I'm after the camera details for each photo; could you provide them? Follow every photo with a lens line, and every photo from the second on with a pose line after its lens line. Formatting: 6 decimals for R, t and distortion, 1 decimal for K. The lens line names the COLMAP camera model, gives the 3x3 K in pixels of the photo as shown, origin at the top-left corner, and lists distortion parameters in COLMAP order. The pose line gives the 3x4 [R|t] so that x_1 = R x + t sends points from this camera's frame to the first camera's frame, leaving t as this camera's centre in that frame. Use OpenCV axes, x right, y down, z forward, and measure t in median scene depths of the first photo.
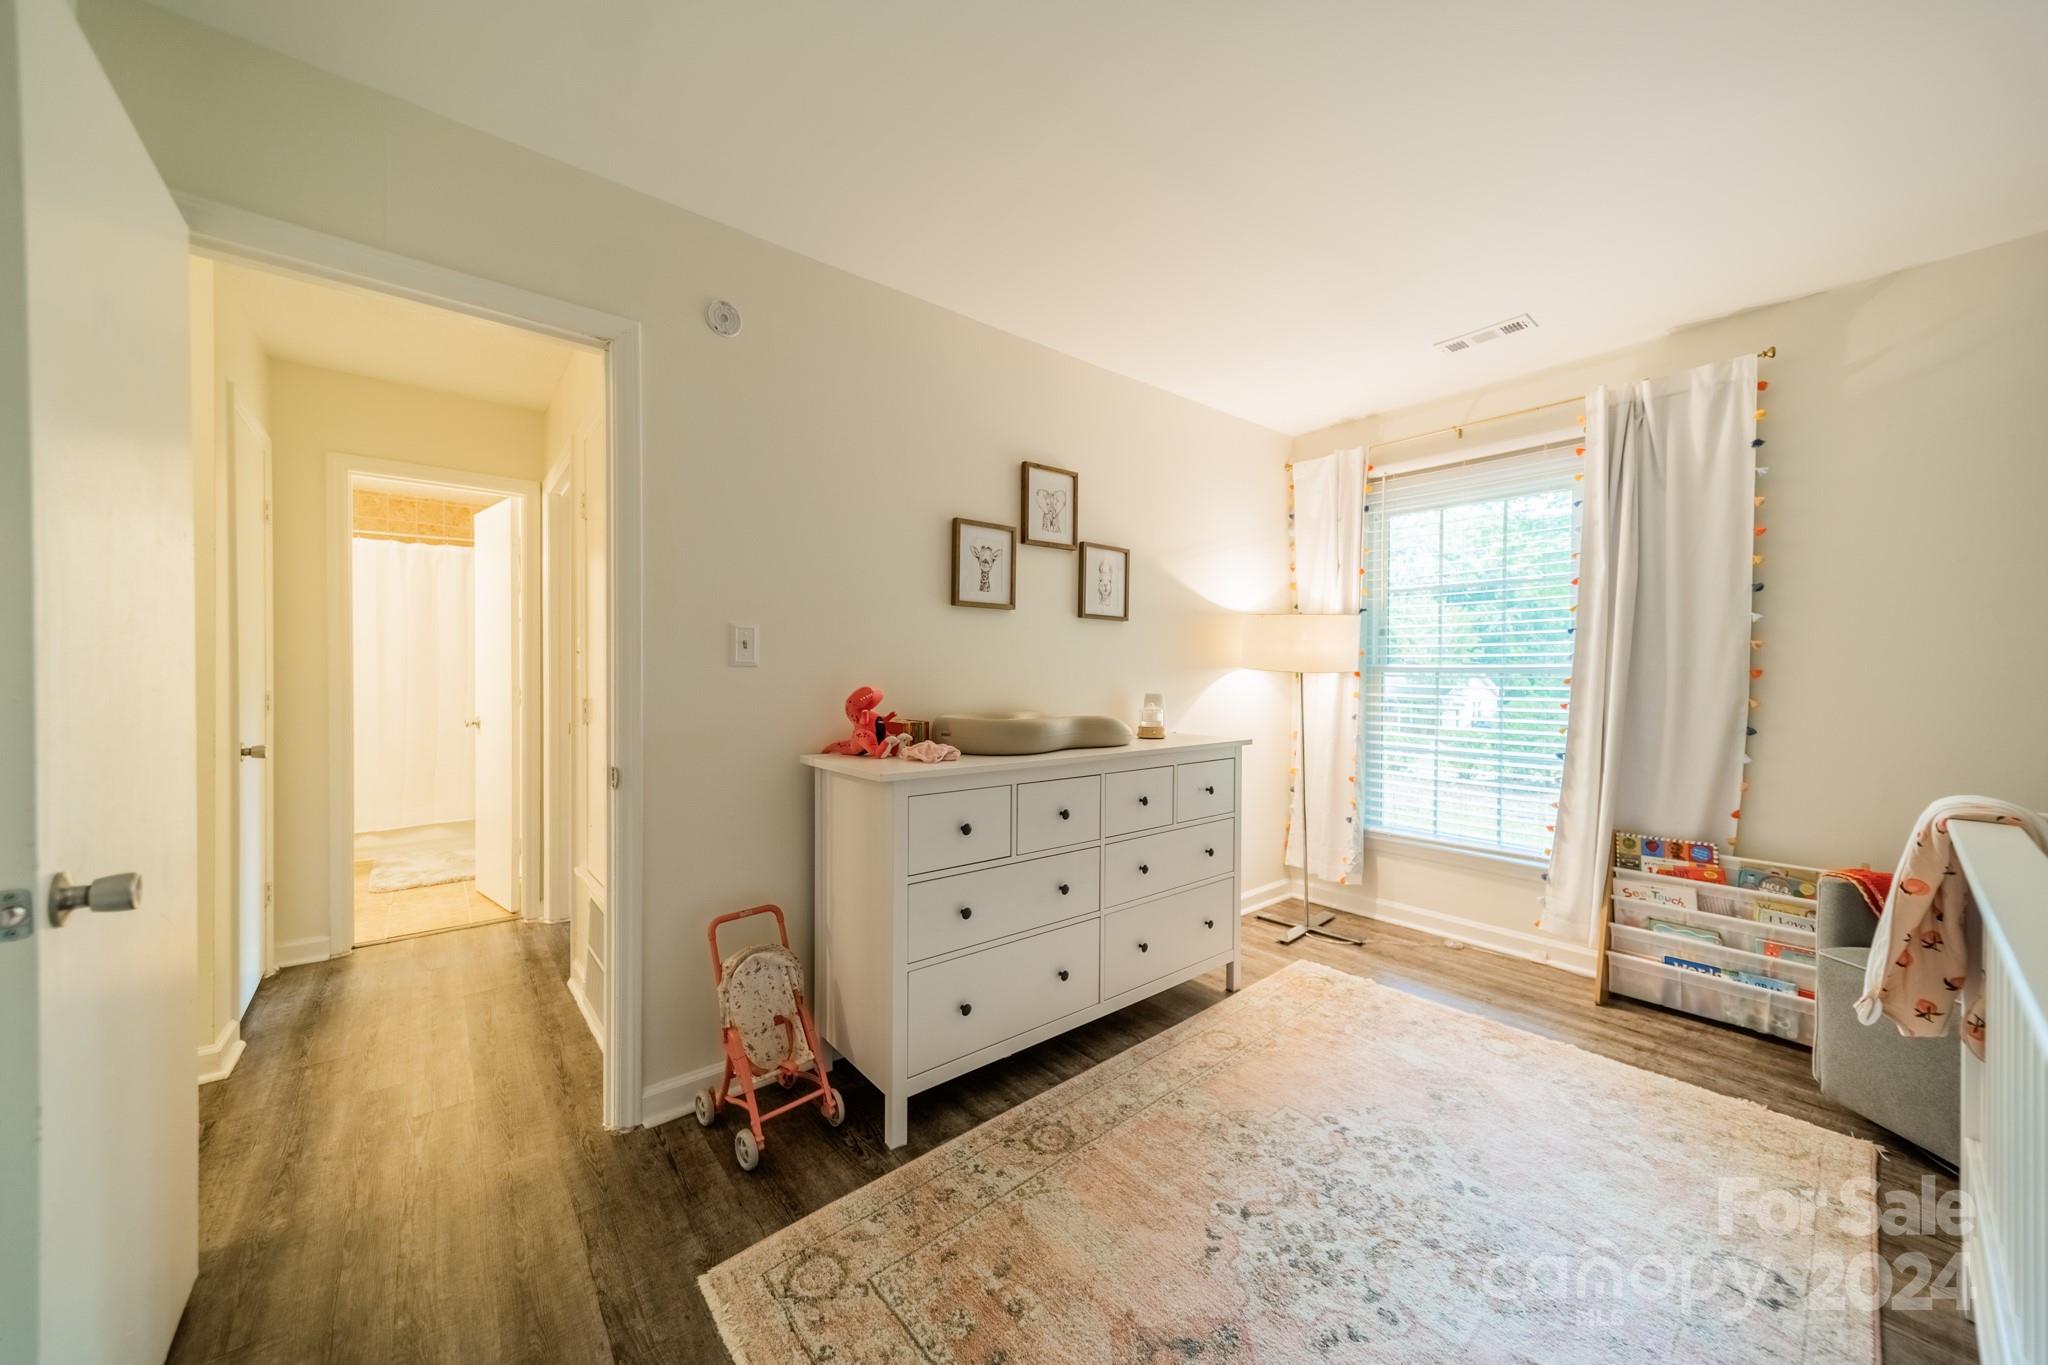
lens RADIAL K [[732.5, 0, 1024.7], [0, 732.5, 678.2], [0, 0, 1]] dist [0.007021, 0.000172]
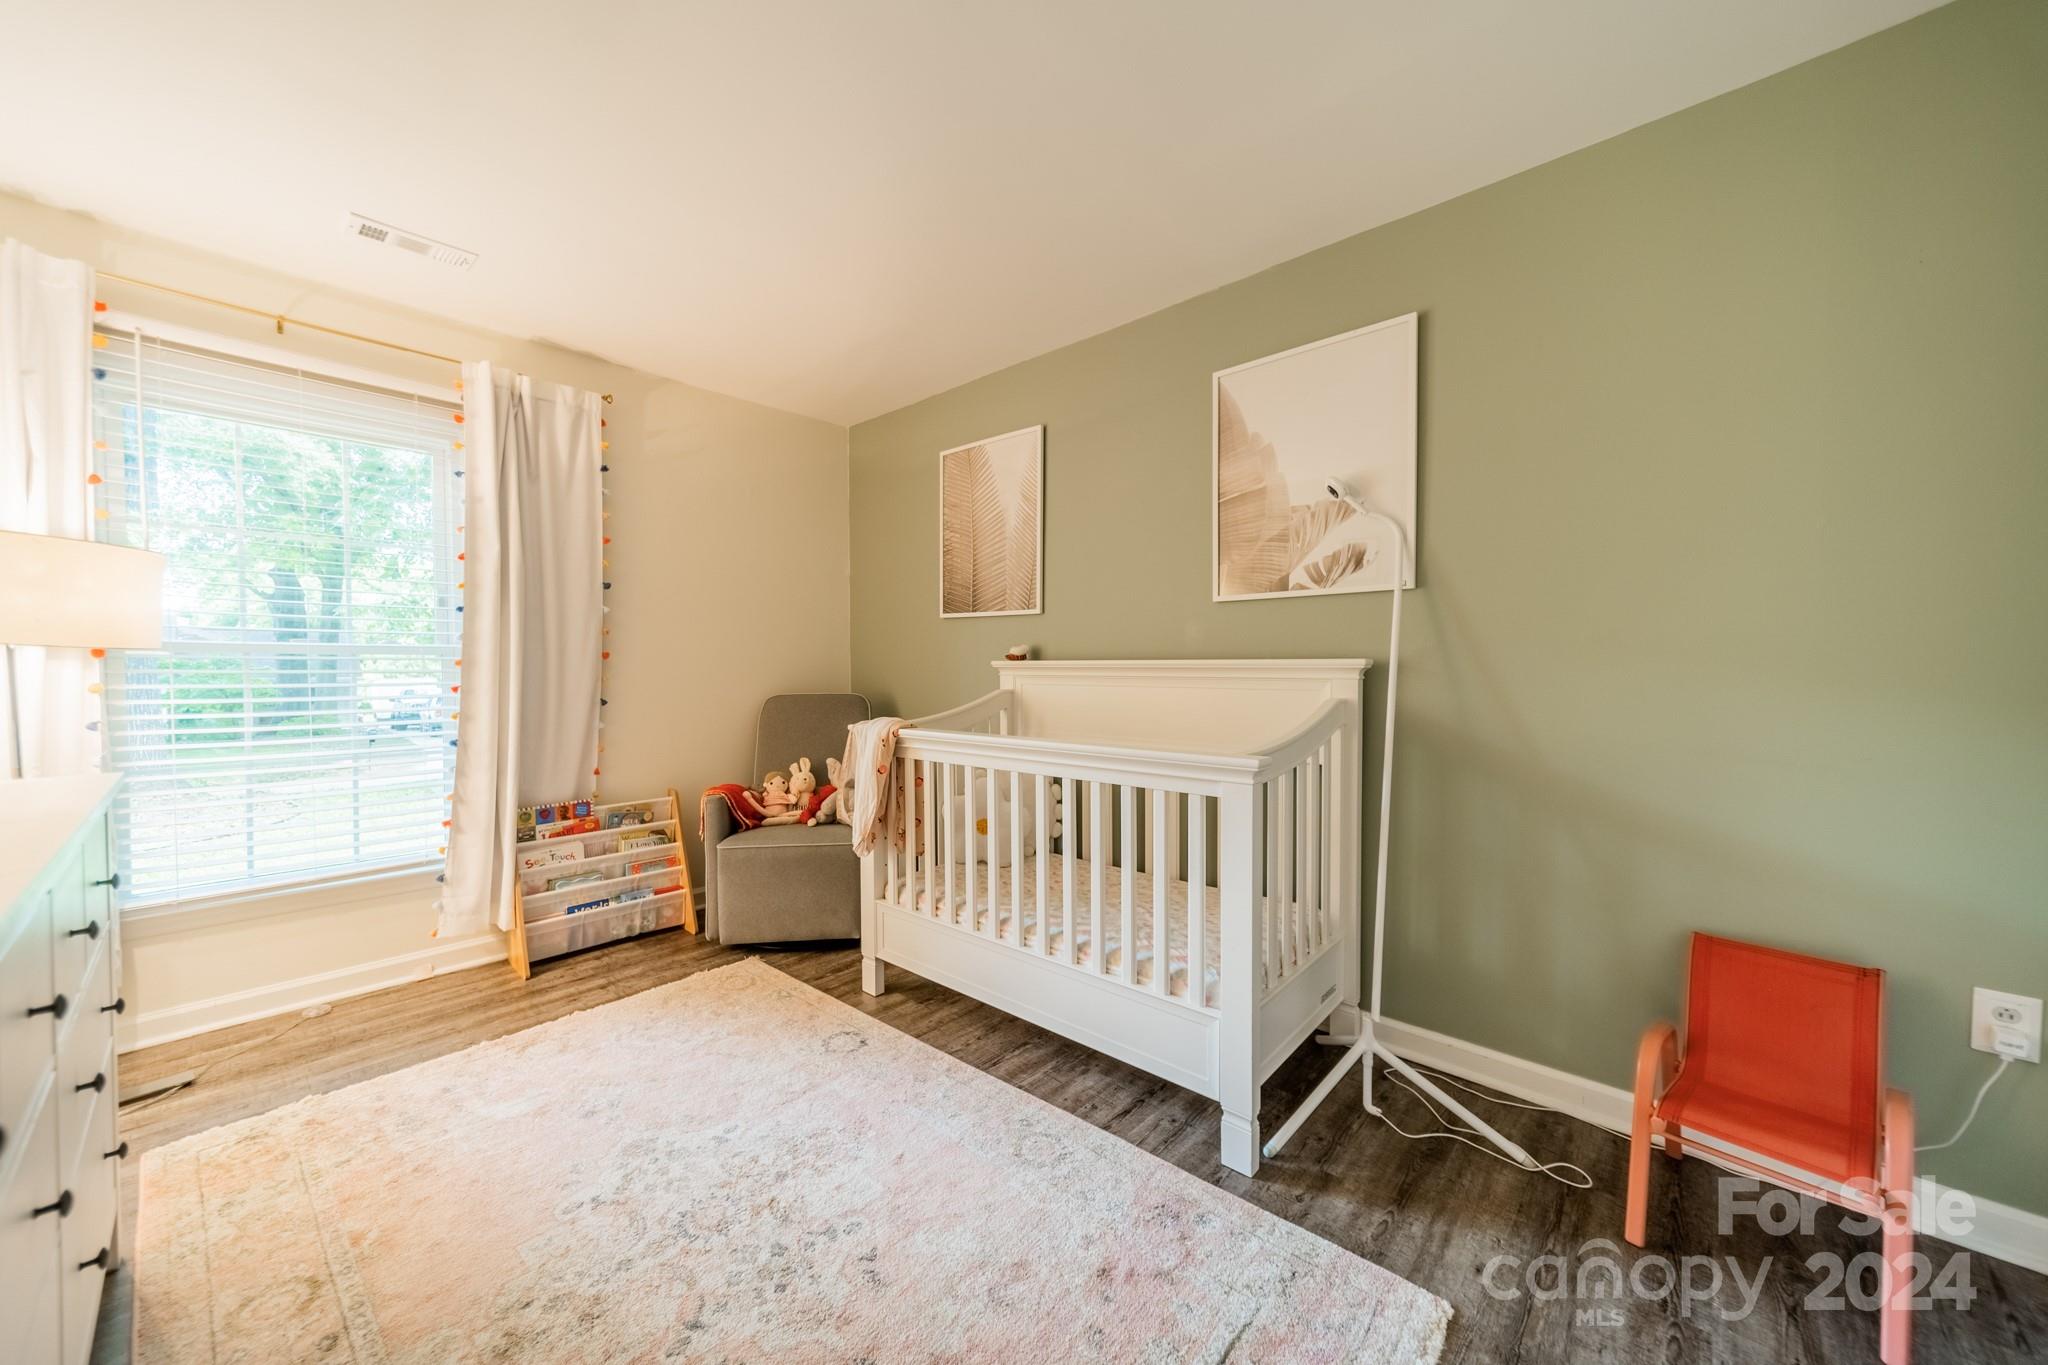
lens RADIAL K [[732.5, 0, 1023.4], [0, 732.5, 682.1], [0, 0, 1]] dist [0.007021, 0.000172]
pose [[-0.136980, -0.024948, 0.990260, -0.318668], [0.009184, 0.999608, 0.026454, 0.012201], [-0.990531, 0.012718, -0.136697, 0.463114]]
